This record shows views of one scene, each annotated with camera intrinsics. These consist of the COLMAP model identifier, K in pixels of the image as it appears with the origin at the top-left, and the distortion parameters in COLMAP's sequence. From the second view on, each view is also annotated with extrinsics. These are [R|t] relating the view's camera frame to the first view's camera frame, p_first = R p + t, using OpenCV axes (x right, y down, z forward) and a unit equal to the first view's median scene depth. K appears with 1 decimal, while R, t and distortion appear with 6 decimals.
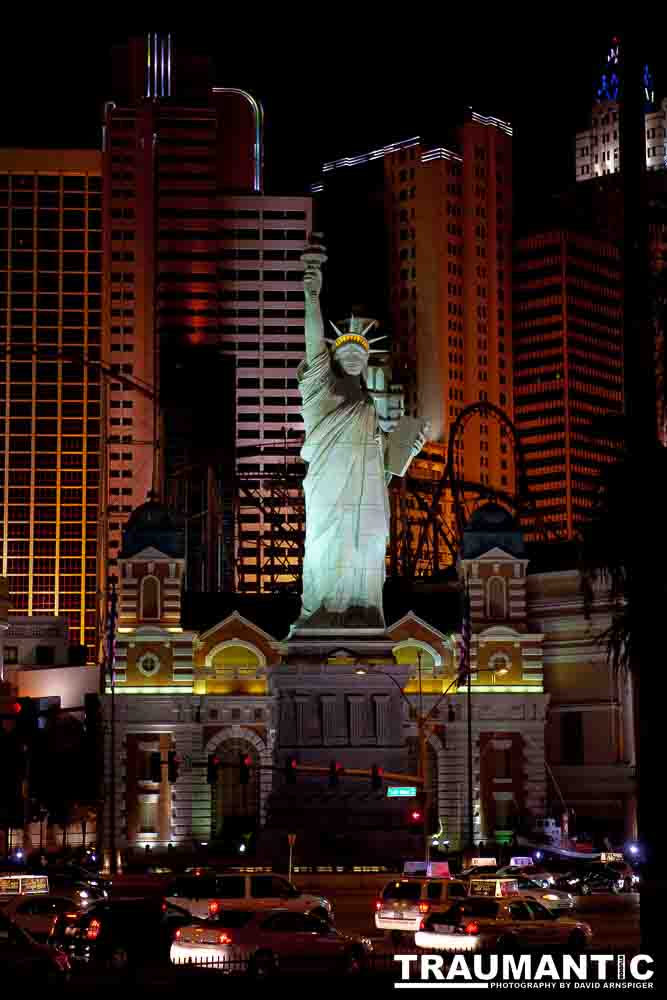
lens RADIAL K [[1954.4, 0, 333.5], [0, 1954.4, 500.0], [0, 0, 1]] dist [0.021348, 1.479311]
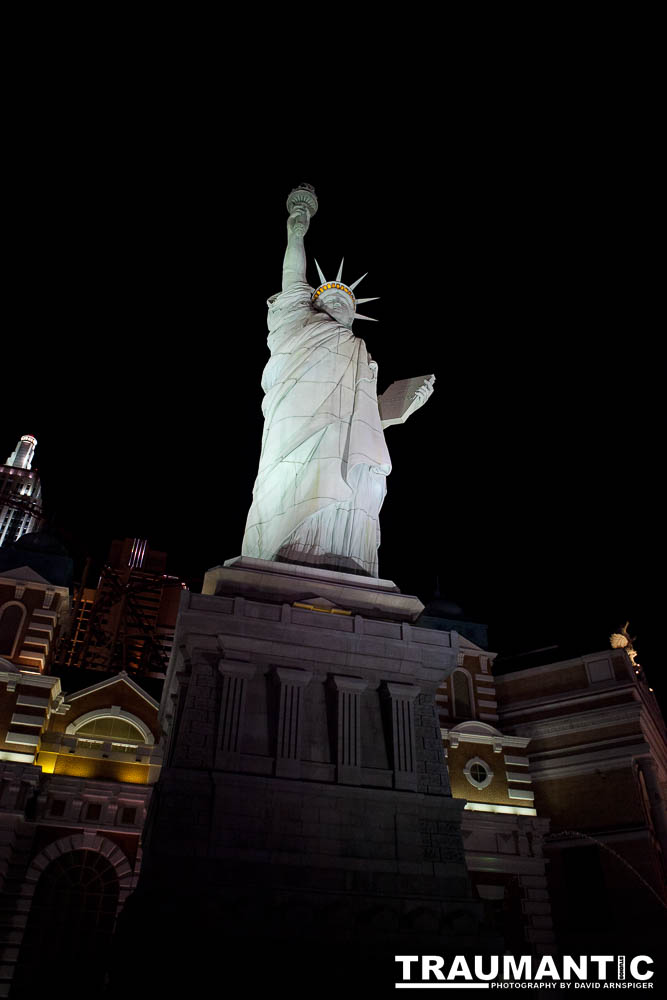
lens RADIAL K [[714.4, 0, 333.5], [0, 714.4, 500.0], [0, 0, 1]] dist [-0.065761, 0.007423]
pose [[0.979391, 0.144341, 0.141277, -0.020309], [-0.053047, 0.858752, -0.509638, 0.134645], [-0.194884, 0.491640, 0.848711, 0.741980]]
